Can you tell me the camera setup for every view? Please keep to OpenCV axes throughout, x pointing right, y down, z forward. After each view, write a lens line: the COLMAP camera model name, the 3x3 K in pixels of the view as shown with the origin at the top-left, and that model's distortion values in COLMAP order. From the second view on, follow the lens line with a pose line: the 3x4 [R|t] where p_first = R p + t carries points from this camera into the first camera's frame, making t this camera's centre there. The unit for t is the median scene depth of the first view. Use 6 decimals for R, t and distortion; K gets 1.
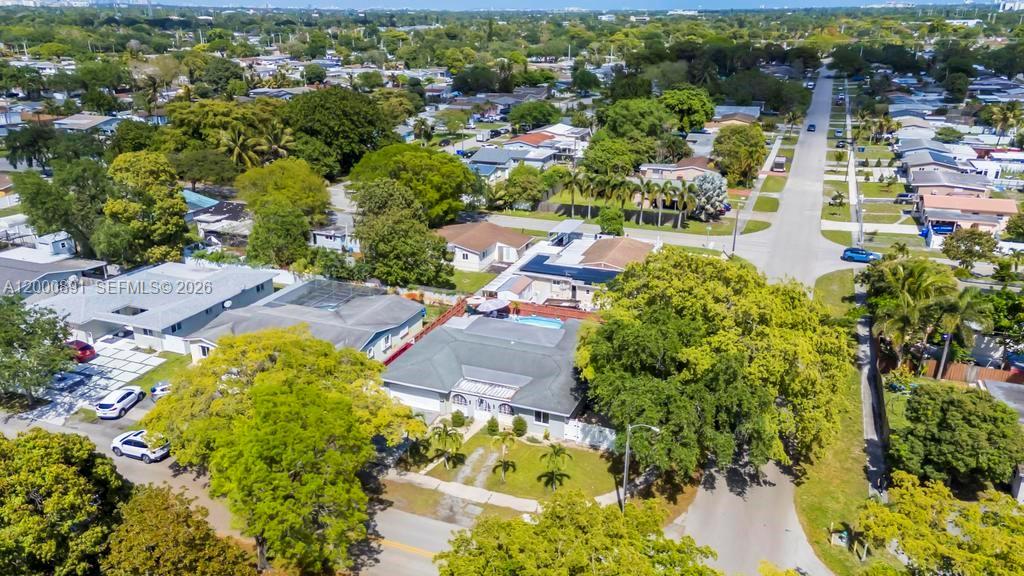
lens RADIAL K [[751.4, 0, 513.4], [0, 751.4, 281.6], [0, 0, 1]] dist [0.074602, 0.003647]
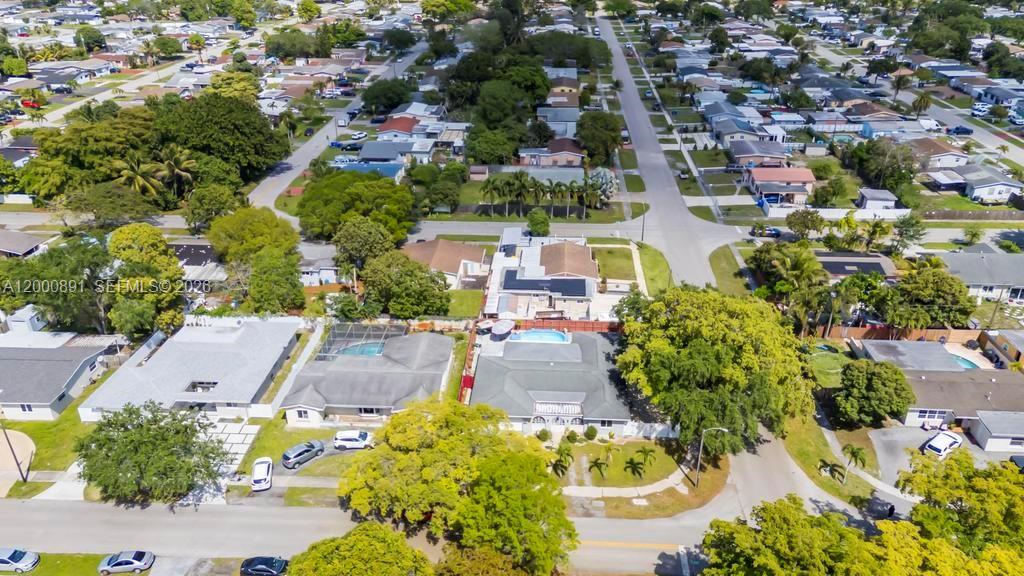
lens RADIAL K [[751.4, 0, 513.4], [0, 751.4, 281.6], [0, 0, 1]] dist [0.074602, 0.003647]
pose [[0.949024, -0.141296, 0.281761, -0.304030], [0.110169, 0.986211, 0.123490, -0.168118], [-0.295325, -0.086153, 0.951505, -0.147848]]
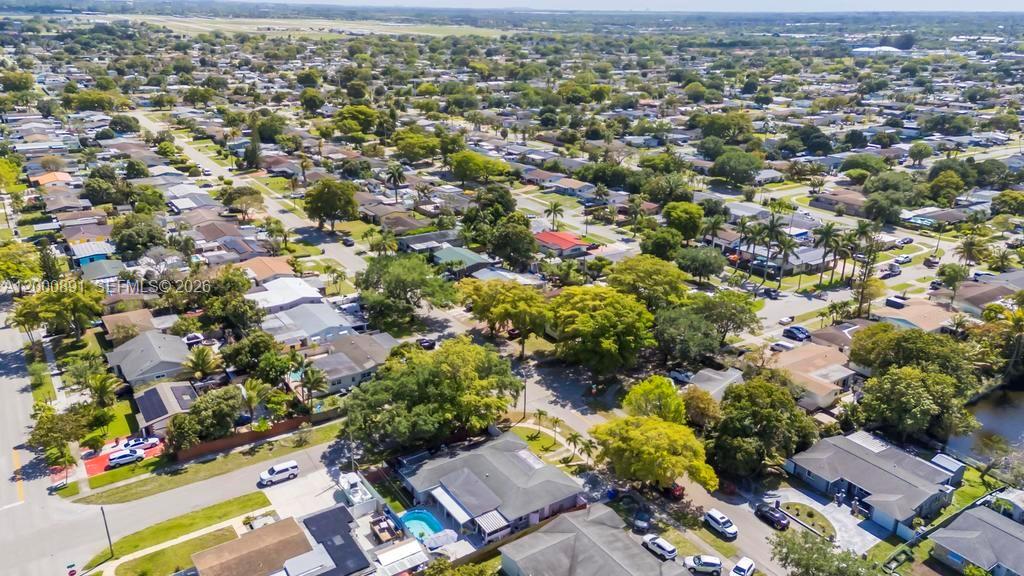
lens RADIAL K [[730.5, 0, 512.0], [0, 730.5, 288.0], [0, 0, 1]] dist [0.074149, 0.000582]
pose [[-0.824307, -0.209054, 0.526131, -0.538692], [0.176677, 0.787925, 0.589881, -0.781832], [-0.537869, 0.579199, -0.612557, 1.225137]]
